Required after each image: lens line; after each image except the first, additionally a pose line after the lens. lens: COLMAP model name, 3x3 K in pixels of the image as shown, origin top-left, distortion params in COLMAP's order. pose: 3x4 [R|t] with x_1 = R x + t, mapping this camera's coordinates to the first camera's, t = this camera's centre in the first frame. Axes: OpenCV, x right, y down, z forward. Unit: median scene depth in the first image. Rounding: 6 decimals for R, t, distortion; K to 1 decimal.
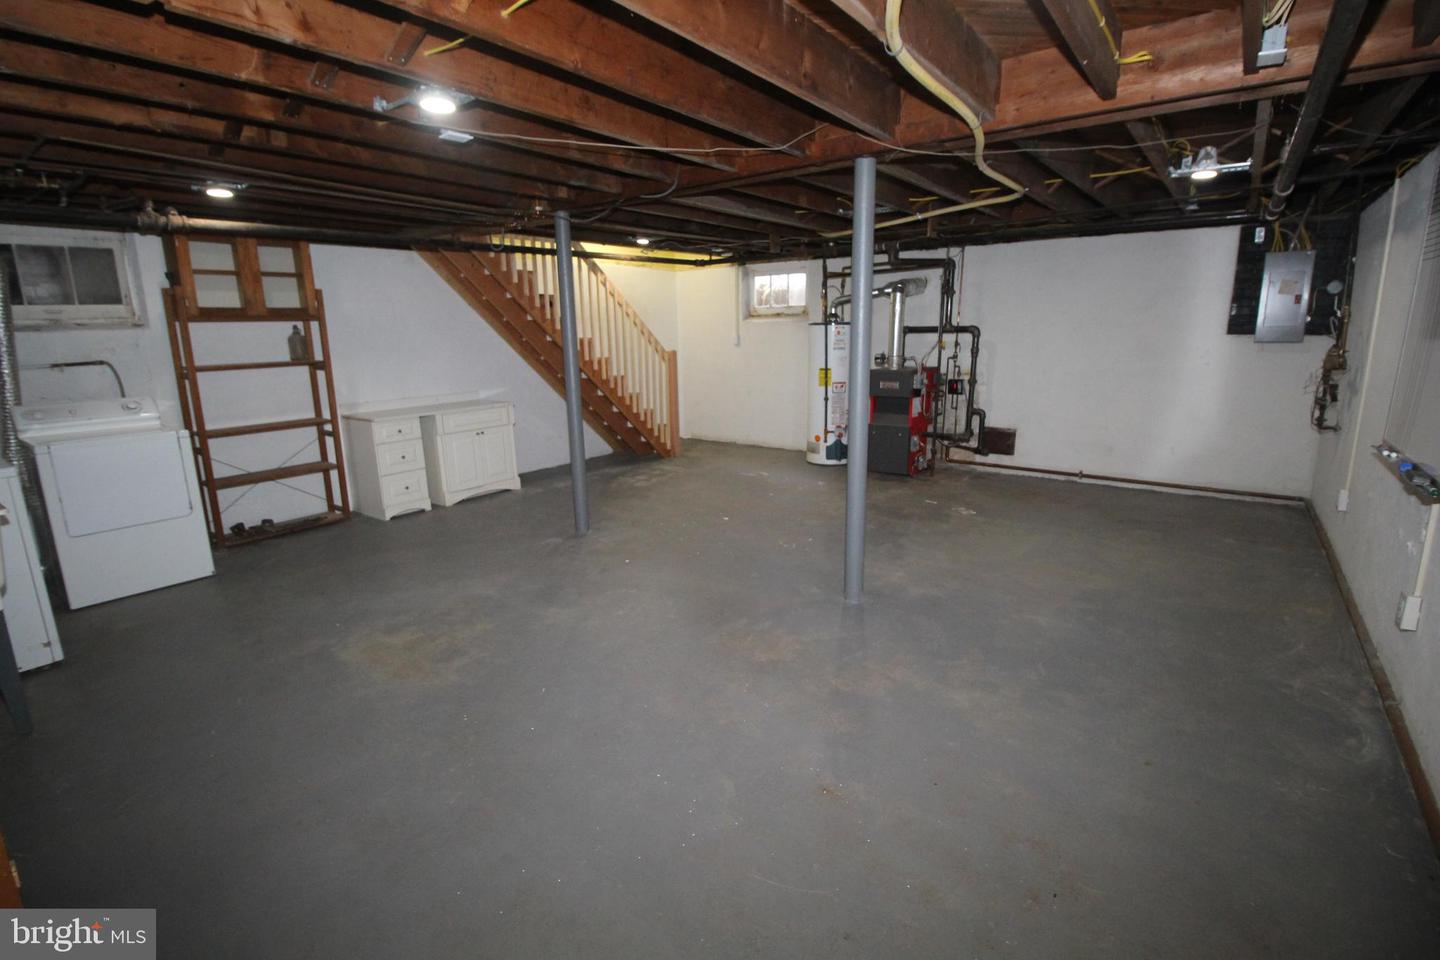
lens RADIAL K [[685.1, 0, 720.0], [0, 685.1, 480.0], [0, 0, 1]] dist [-0.002723, -0.000317]
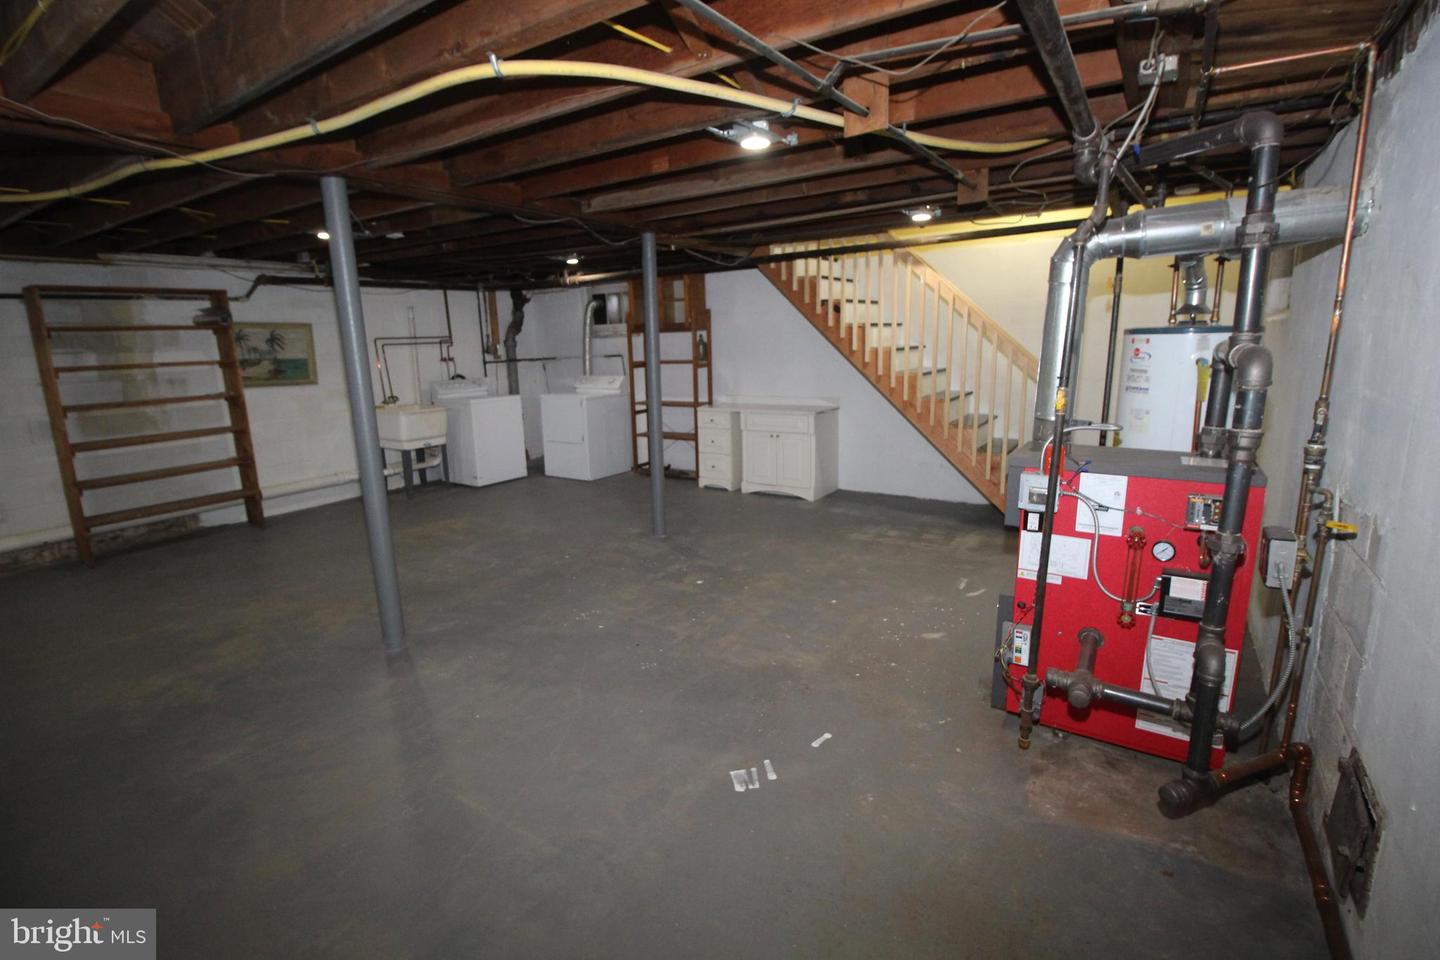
lens RADIAL K [[678.8, 0, 720.0], [0, 678.8, 480.0], [0, 0, 1]] dist [0.001175, 0.000070]
pose [[0.052325, 0.223137, -0.973382, 0.718575], [-0.197367, 0.957802, 0.208956, -0.217728], [0.978932, 0.181180, 0.094156, 0.882739]]
